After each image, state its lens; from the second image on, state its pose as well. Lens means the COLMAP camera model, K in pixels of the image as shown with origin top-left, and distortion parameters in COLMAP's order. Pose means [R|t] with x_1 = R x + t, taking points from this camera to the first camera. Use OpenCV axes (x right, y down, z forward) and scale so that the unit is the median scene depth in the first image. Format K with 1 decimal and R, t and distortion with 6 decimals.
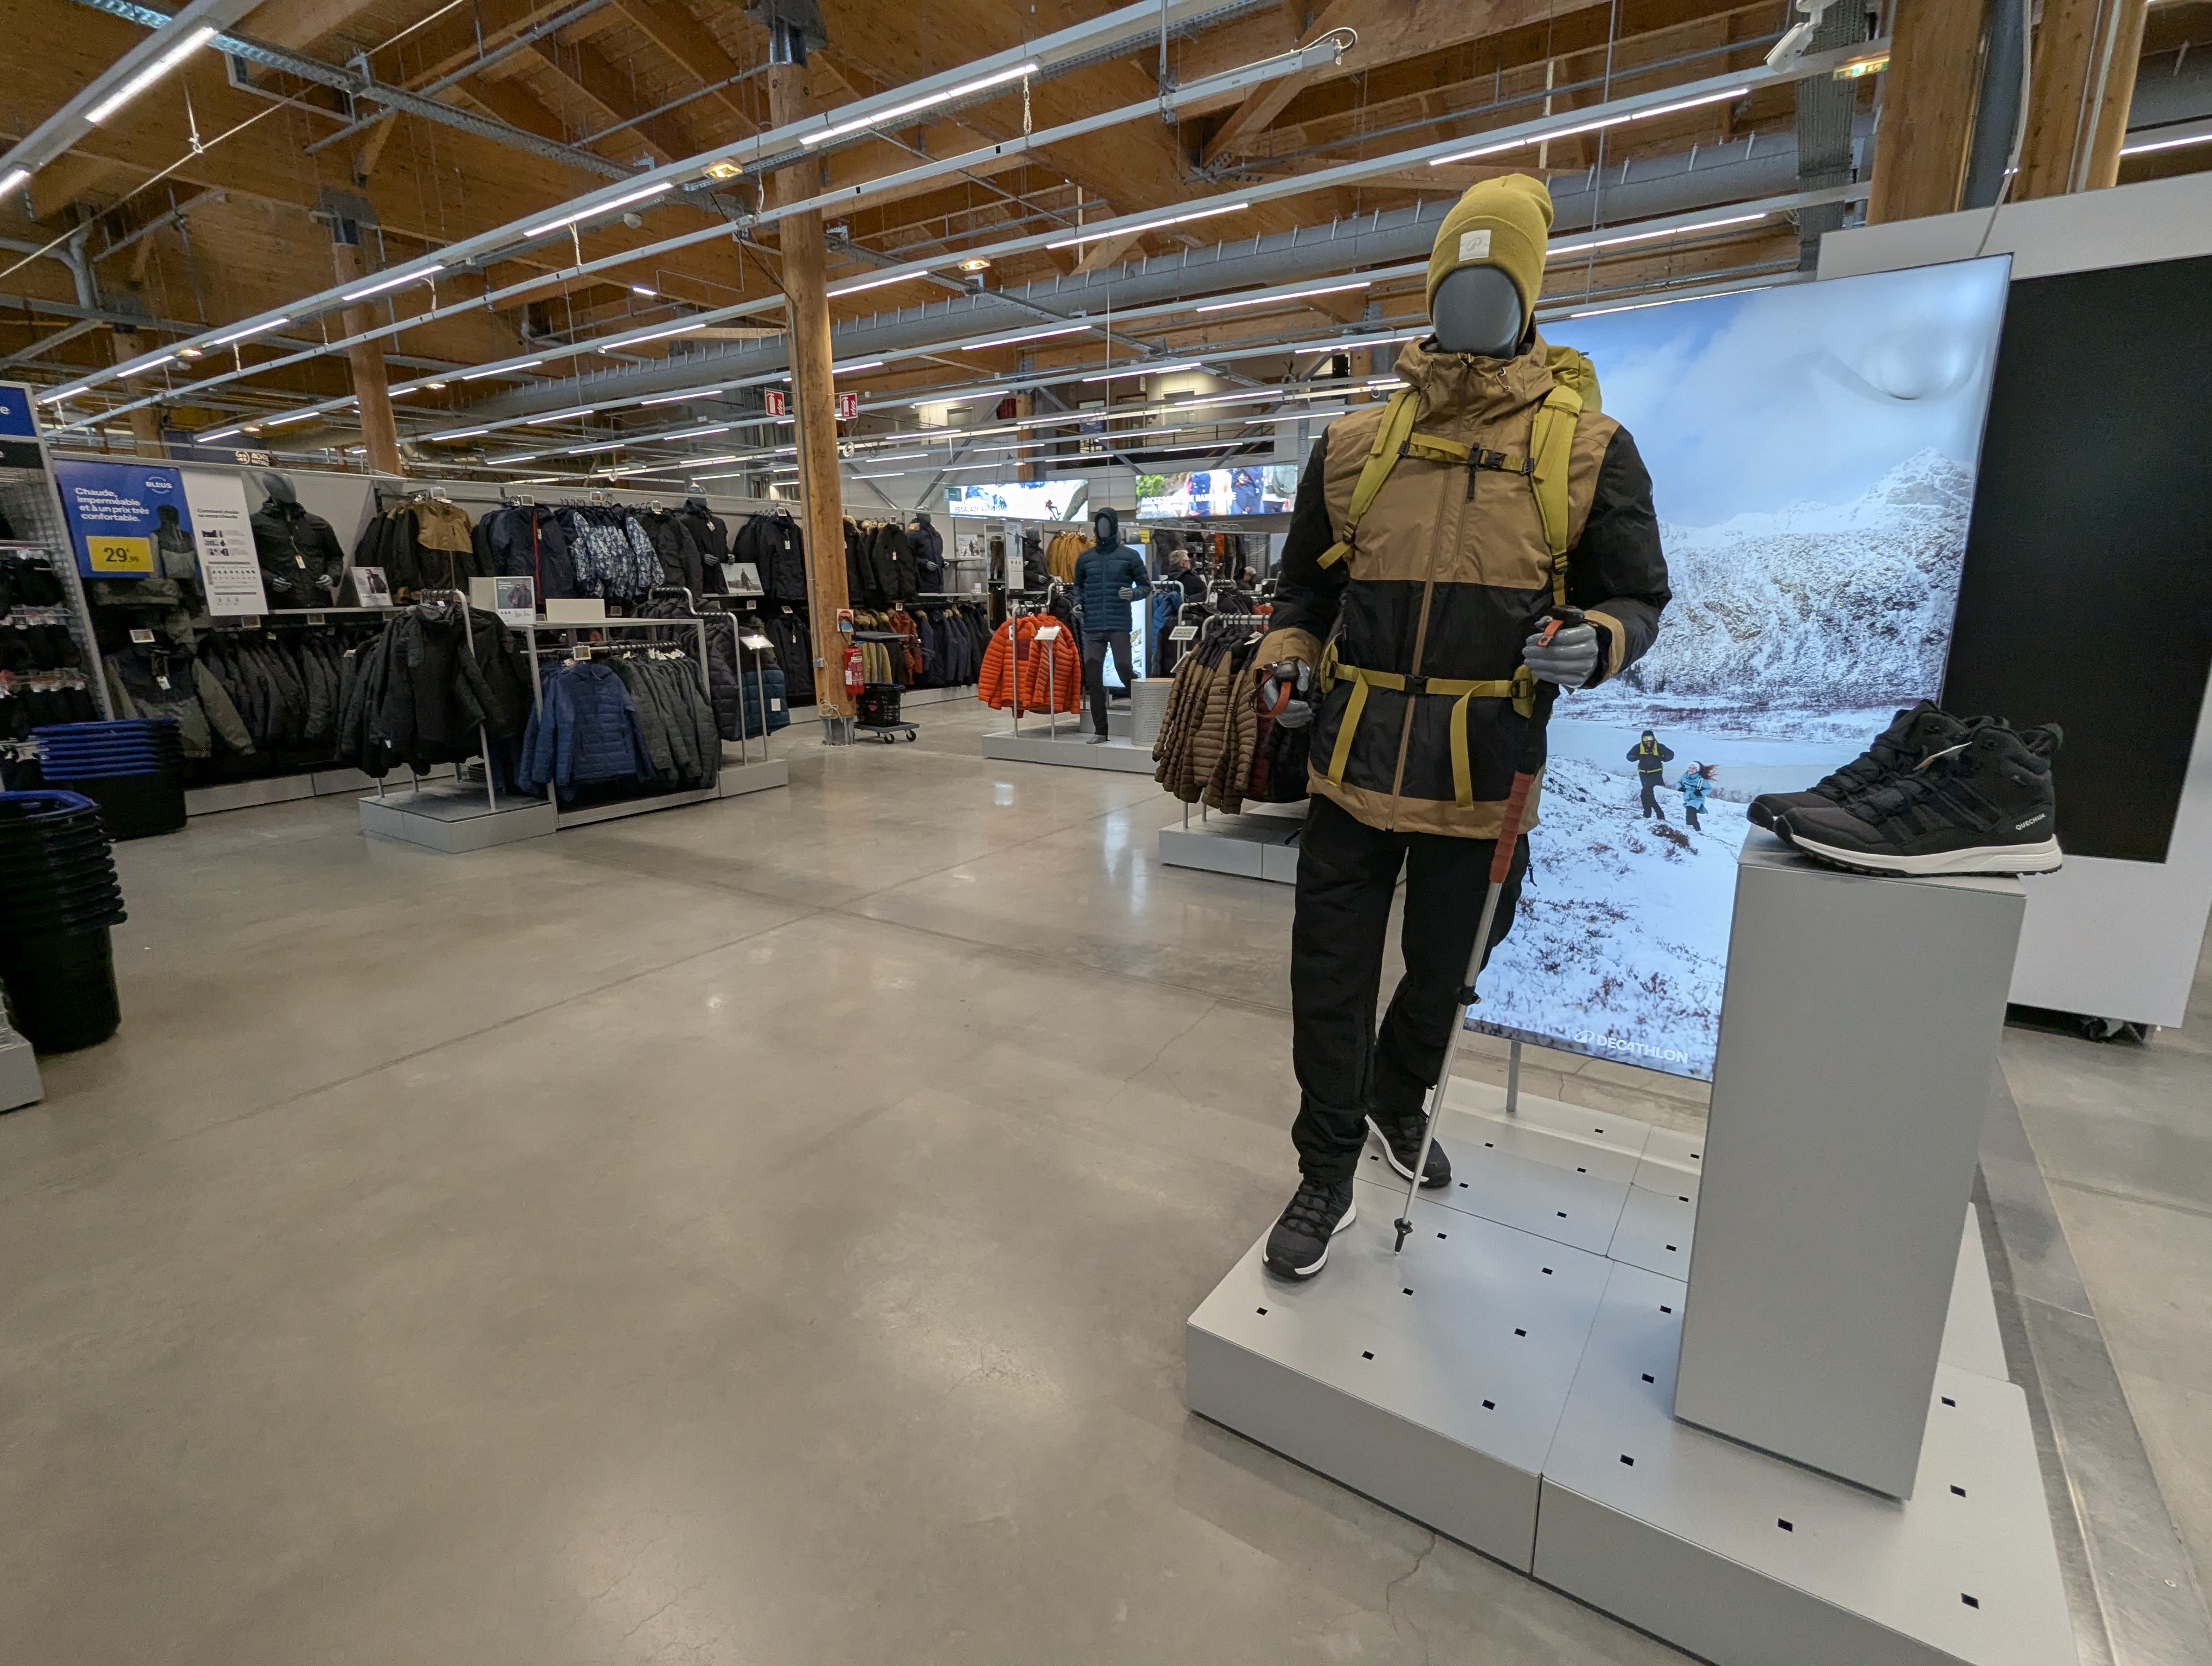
lens RADIAL K [[1054.0, 0, 1093.8], [0, 1054.0, 830.2], [0, 0, 1]] dist [0.001456, -0.001031]
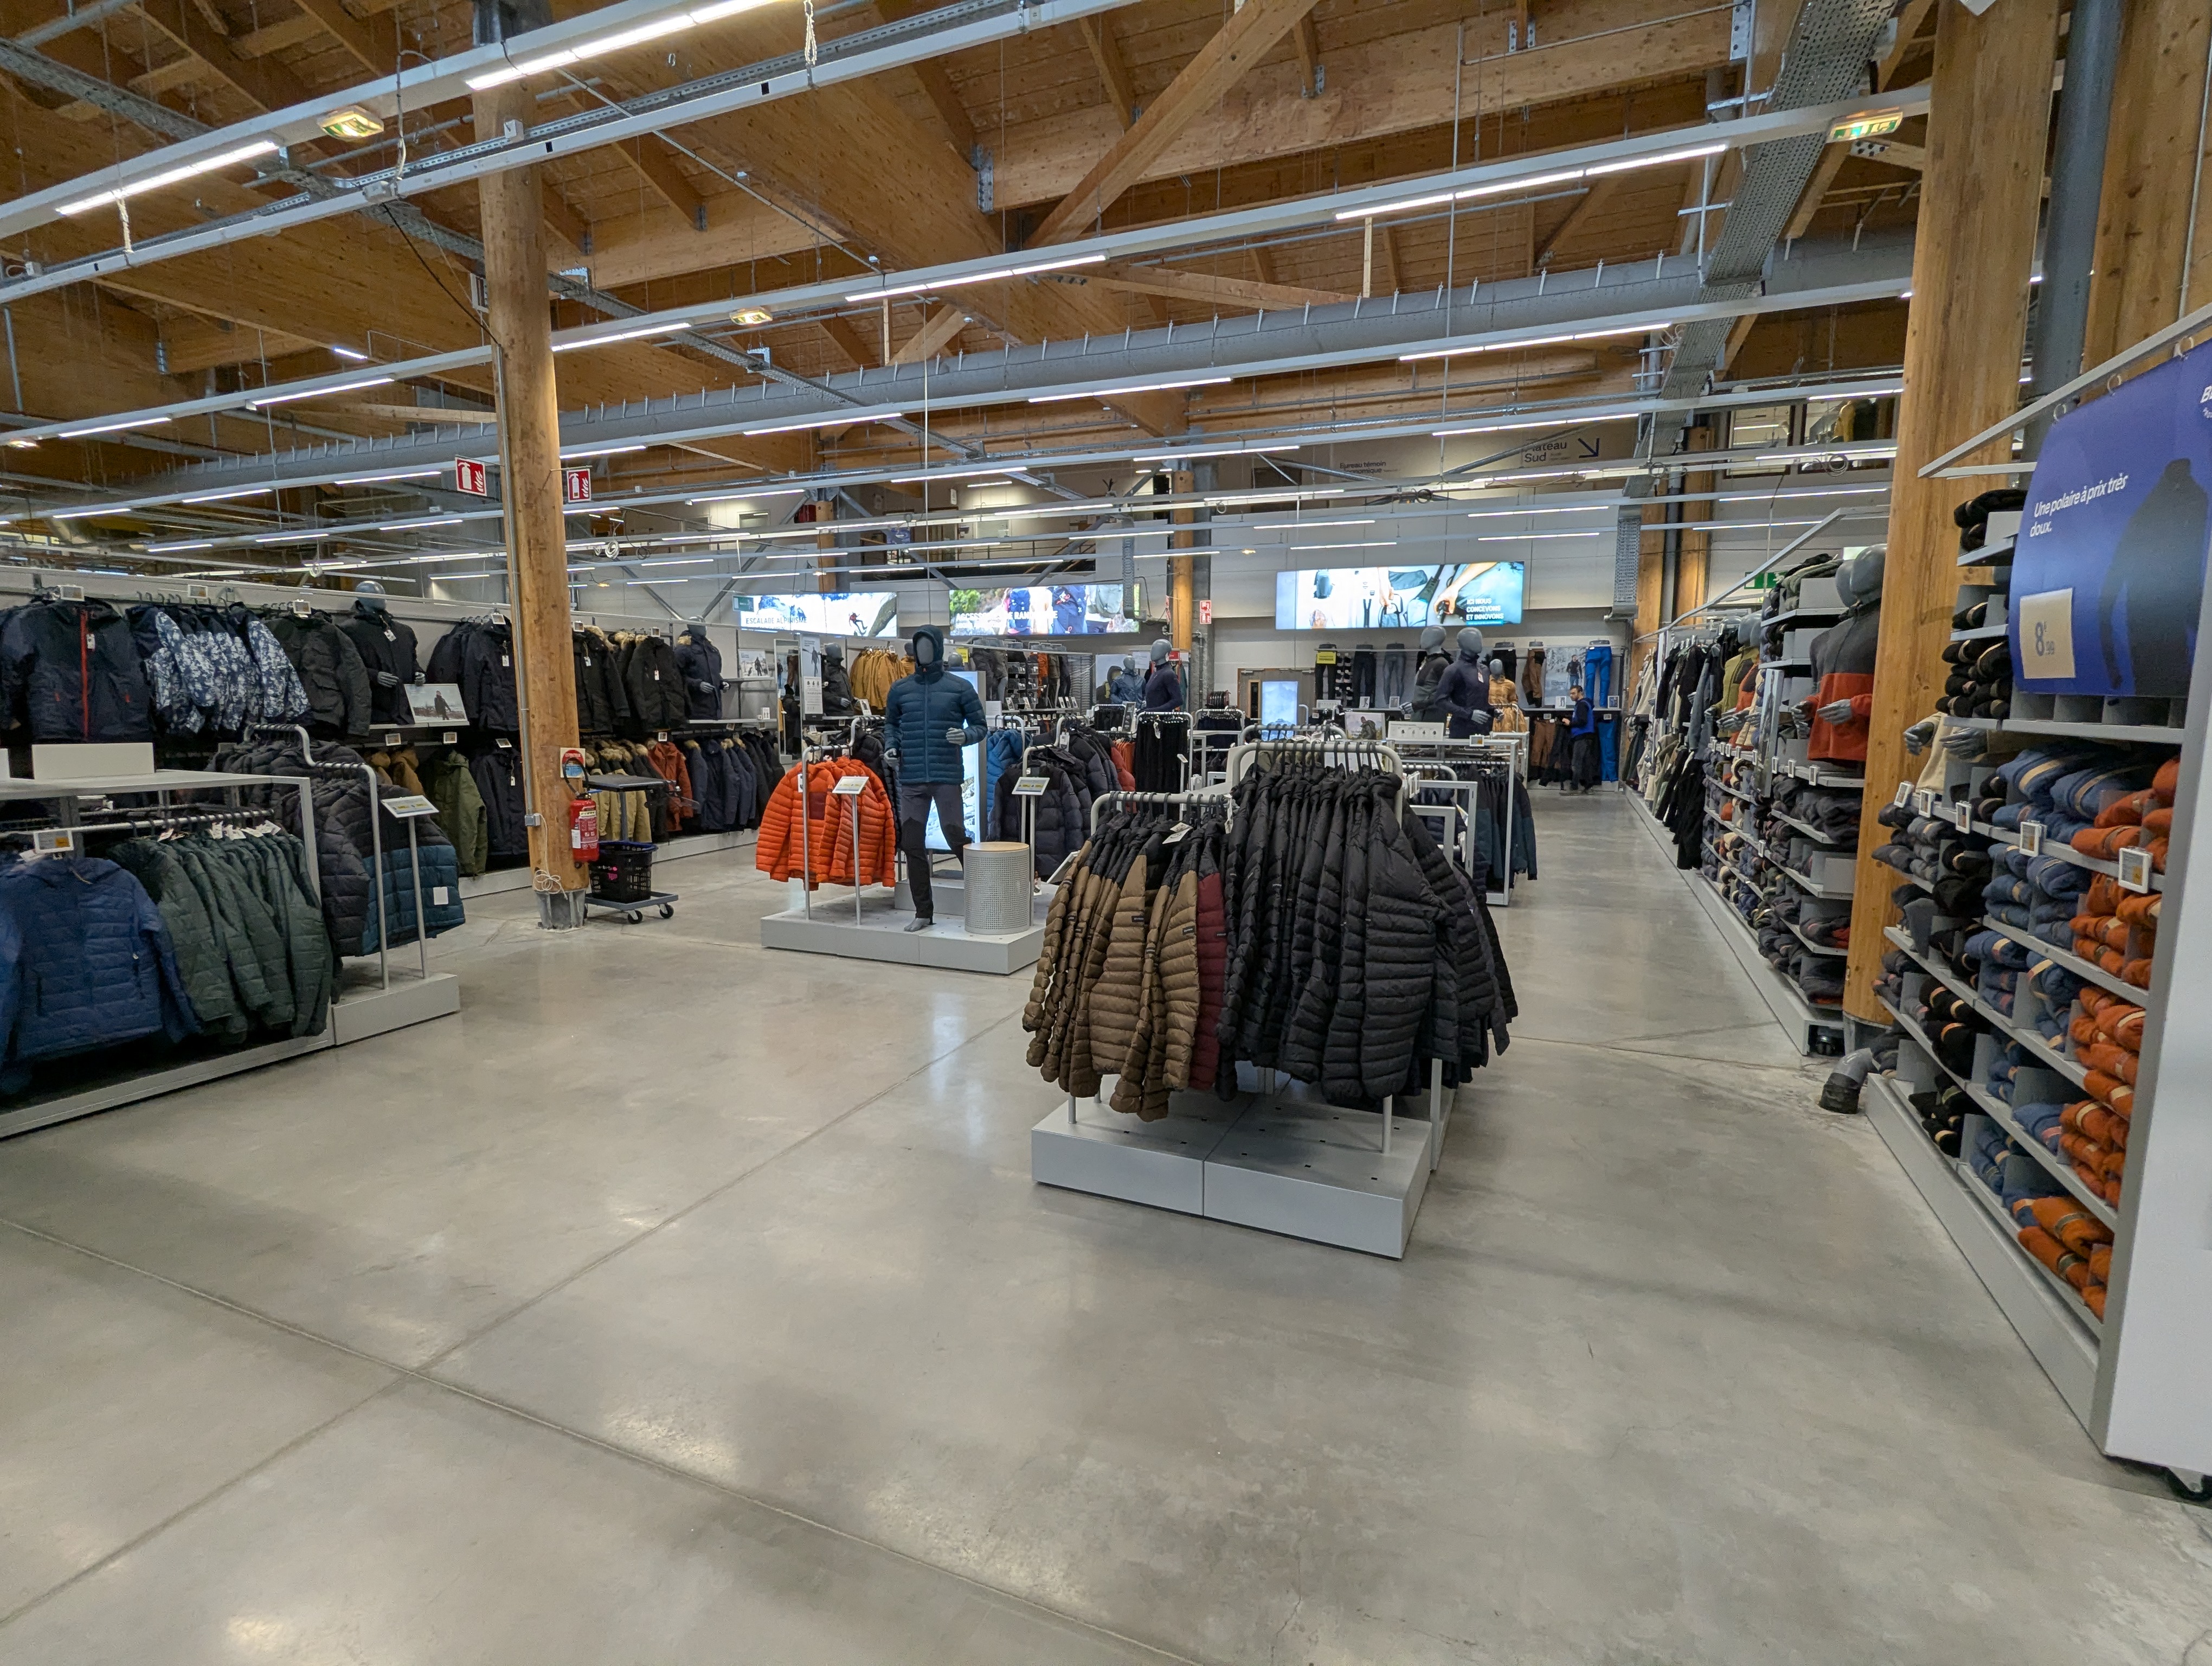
lens RADIAL K [[1062.4, 0, 1100.0], [0, 1062.4, 837.2], [0, 0, 1]] dist [-0.002177, 0.000427]
pose [[0.983040, -0.010942, 0.183064, -0.006244], [0.029015, 0.994926, -0.096338, -0.058343], [-0.181081, 0.100016, 0.978369, 0.185582]]
